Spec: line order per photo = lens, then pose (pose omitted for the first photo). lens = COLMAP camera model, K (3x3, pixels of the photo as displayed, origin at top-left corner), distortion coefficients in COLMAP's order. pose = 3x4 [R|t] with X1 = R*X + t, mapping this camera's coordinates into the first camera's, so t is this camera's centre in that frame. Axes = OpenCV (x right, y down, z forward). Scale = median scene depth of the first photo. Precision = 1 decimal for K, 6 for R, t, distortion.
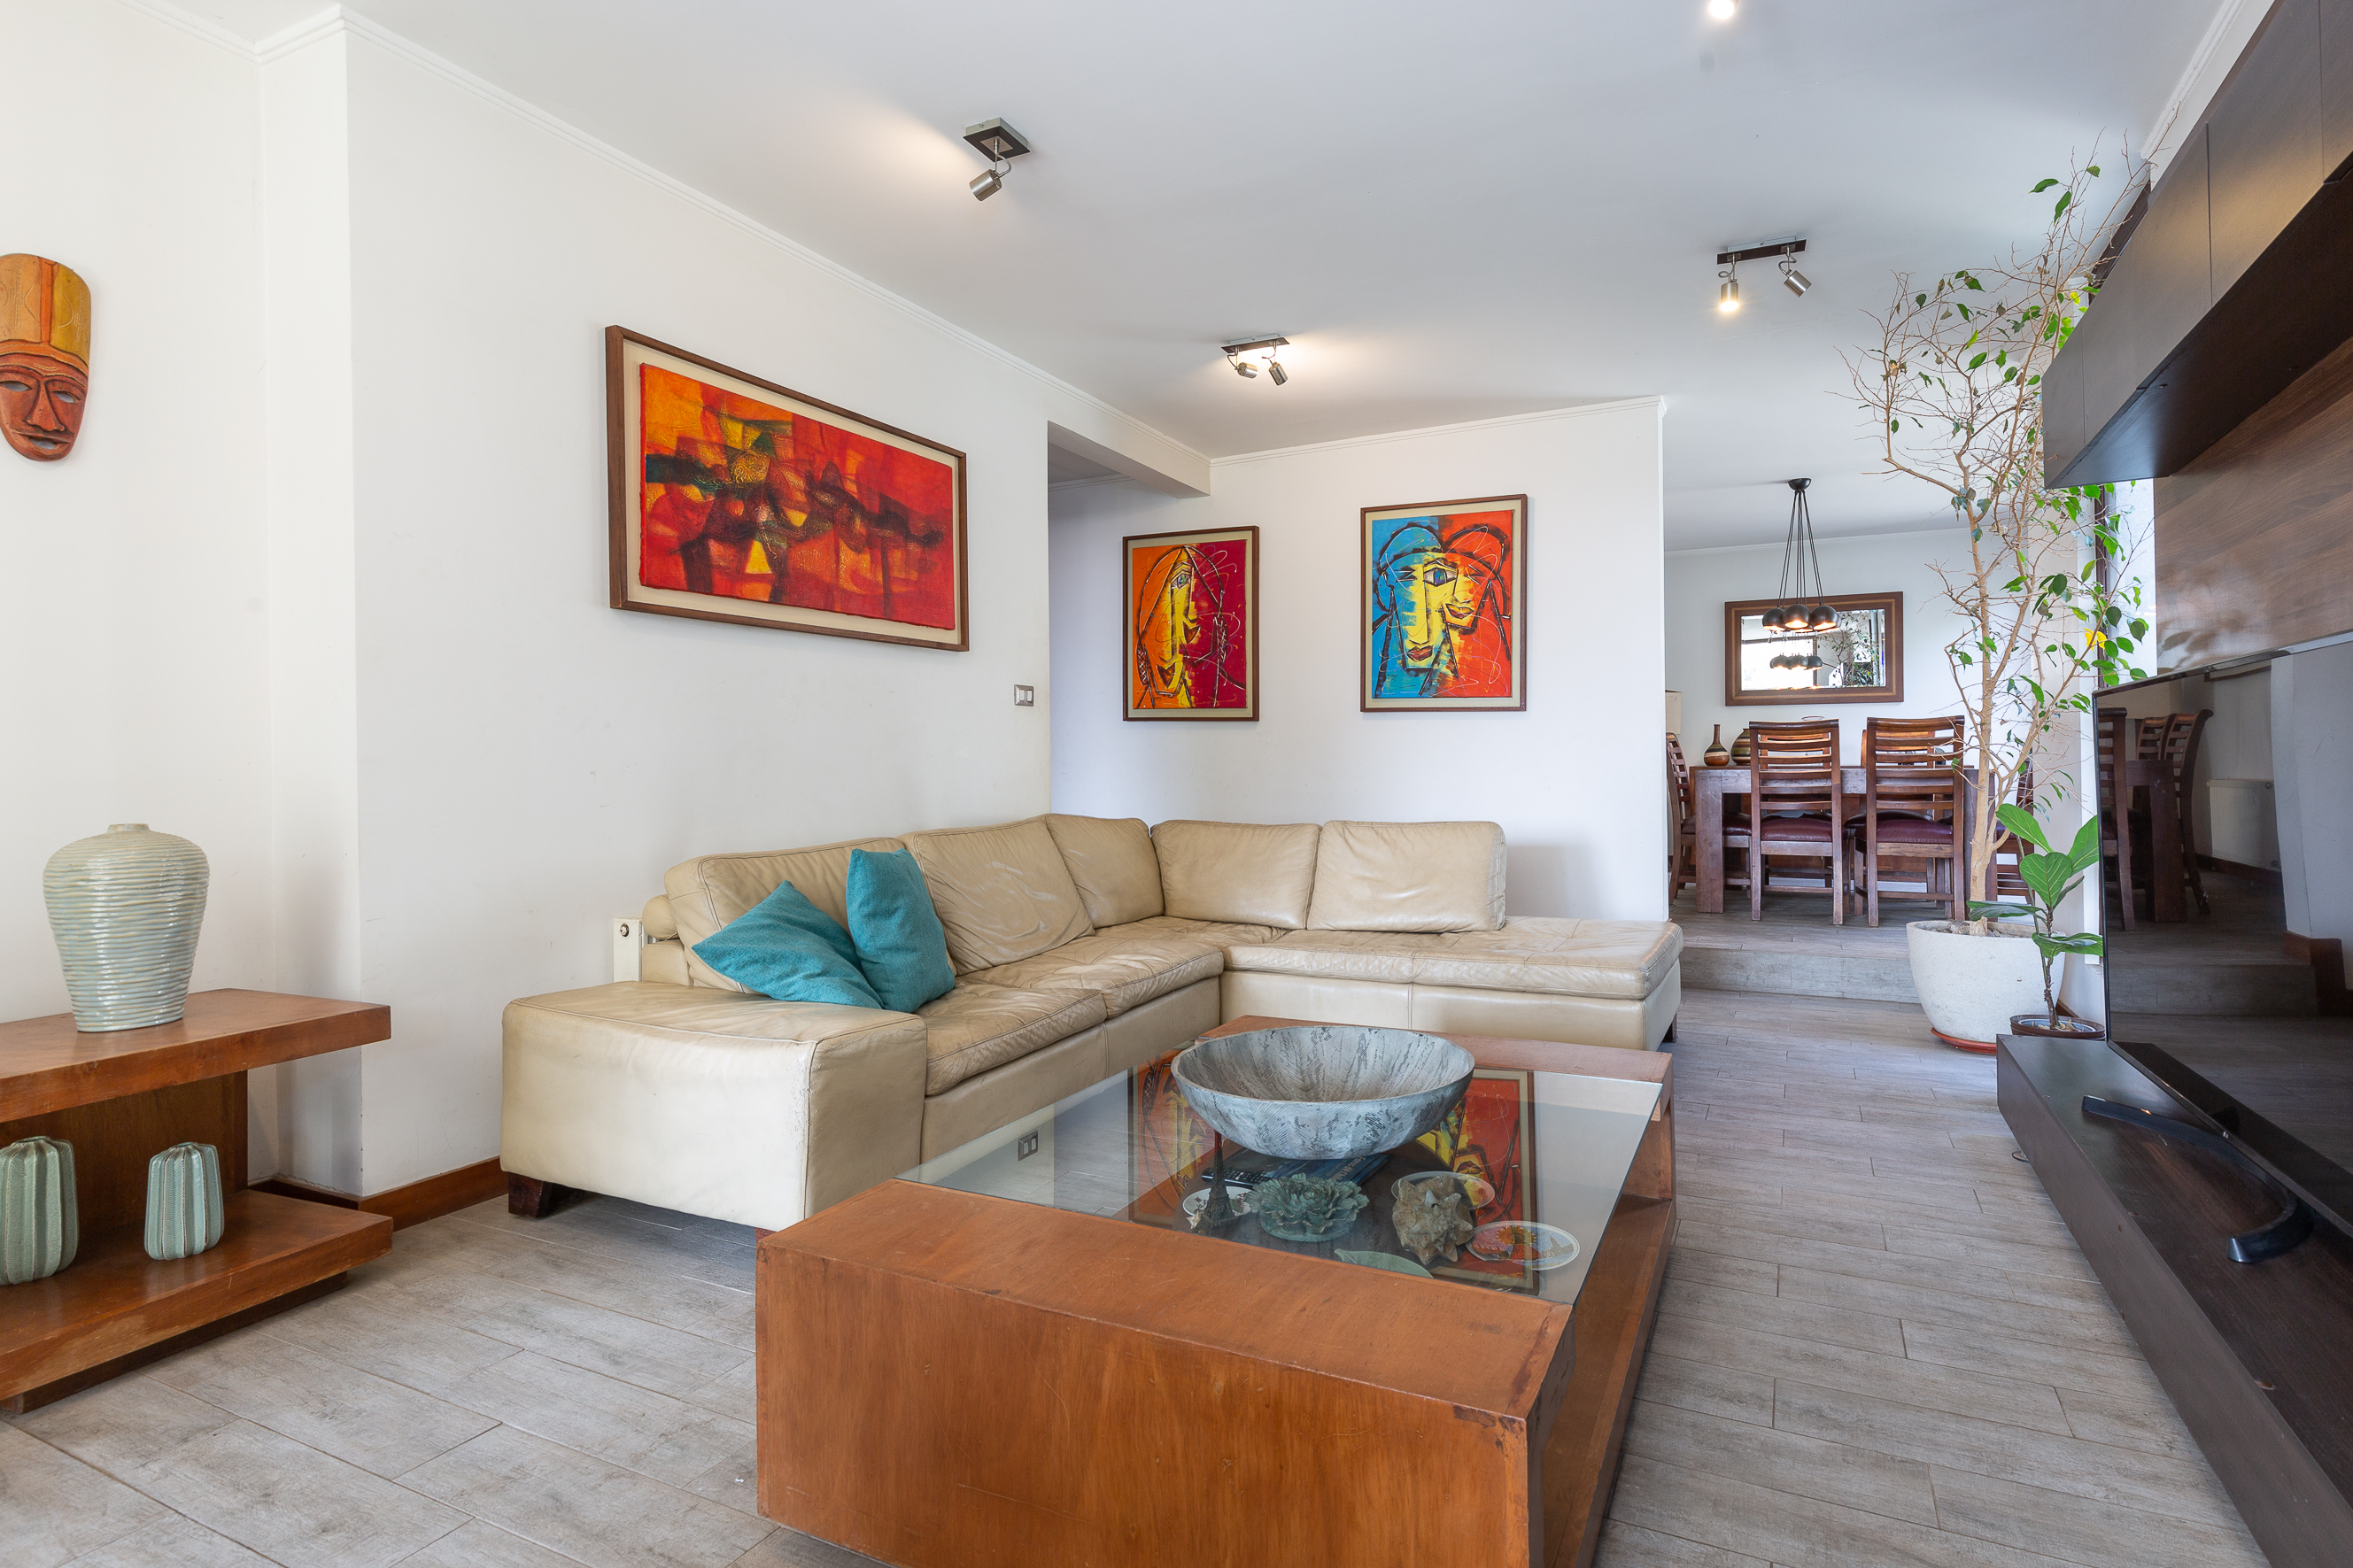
lens RADIAL K [[1075.0, 0, 1192.8], [0, 1075.0, 765.7], [0, 0, 1]] dist [0.009003, -0.000075]
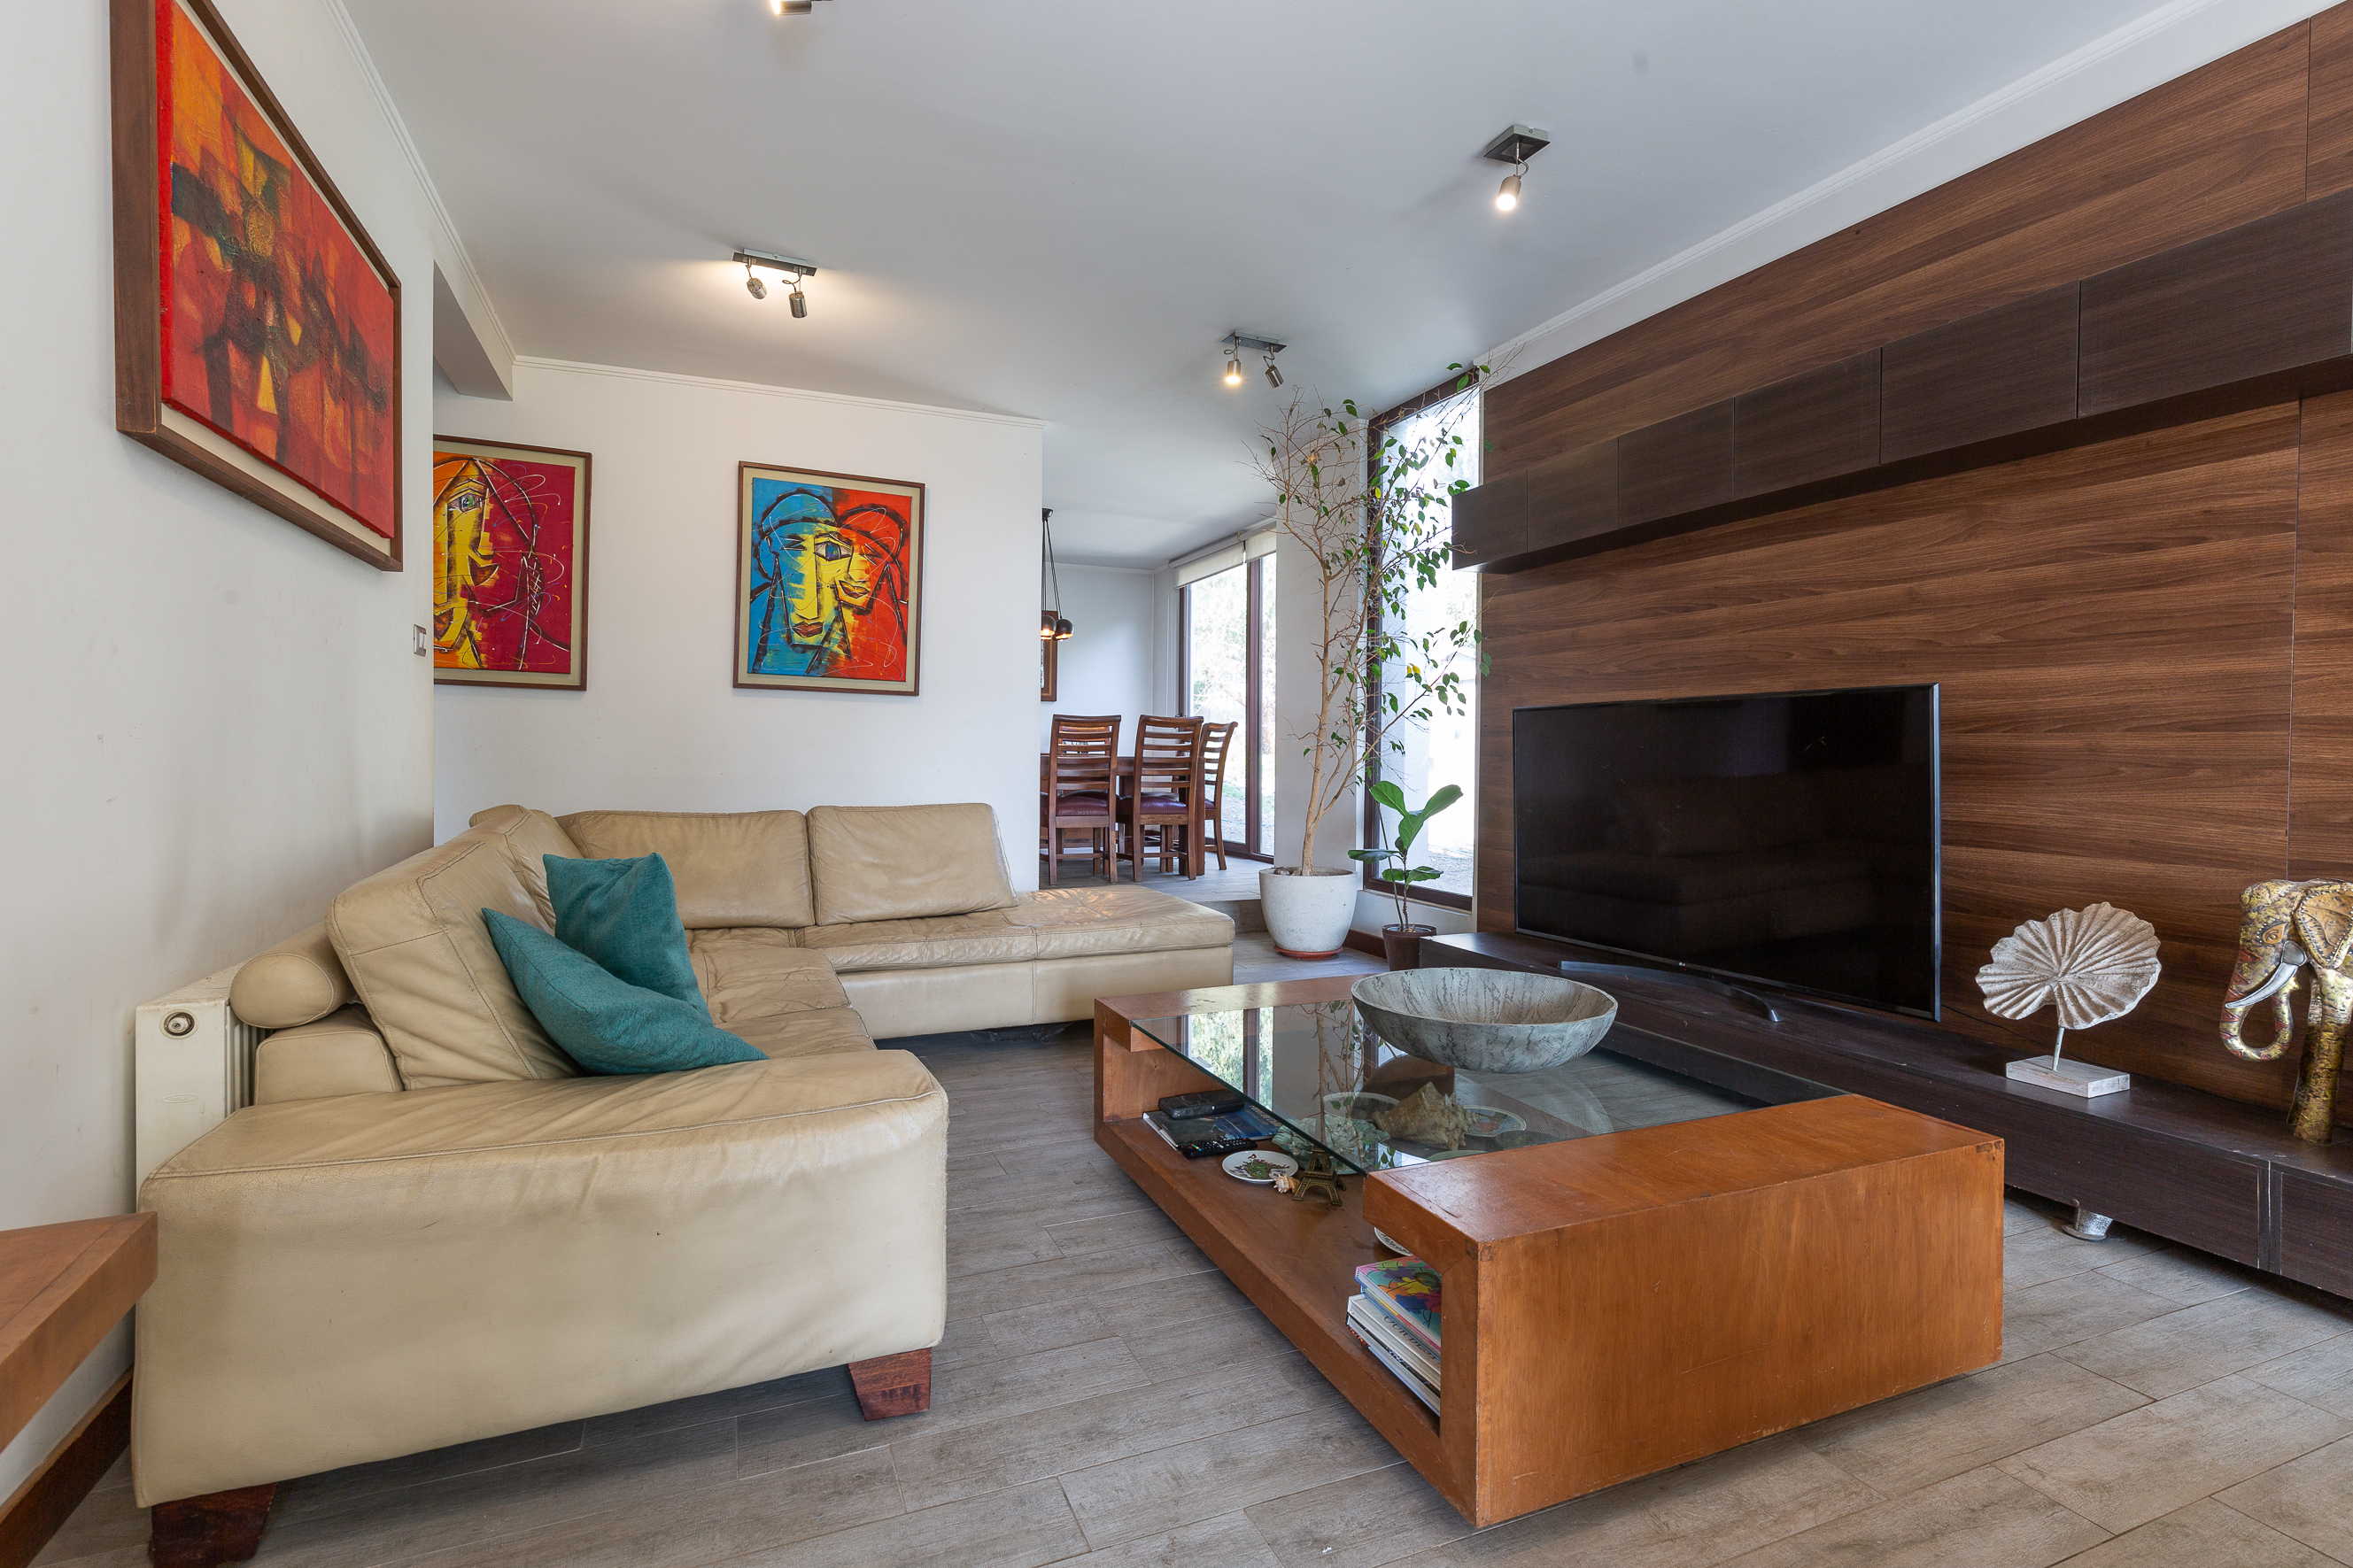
lens RADIAL K [[1075.0, 0, 1181.1], [0, 1075.0, 771.0], [0, 0, 1]] dist [0.009003, -0.000075]
pose [[0.689900, -0.000222, 0.723905, -0.252942], [-0.013440, 0.999824, 0.013115, 0.003657], [-0.723780, -0.018778, 0.689775, 0.108820]]
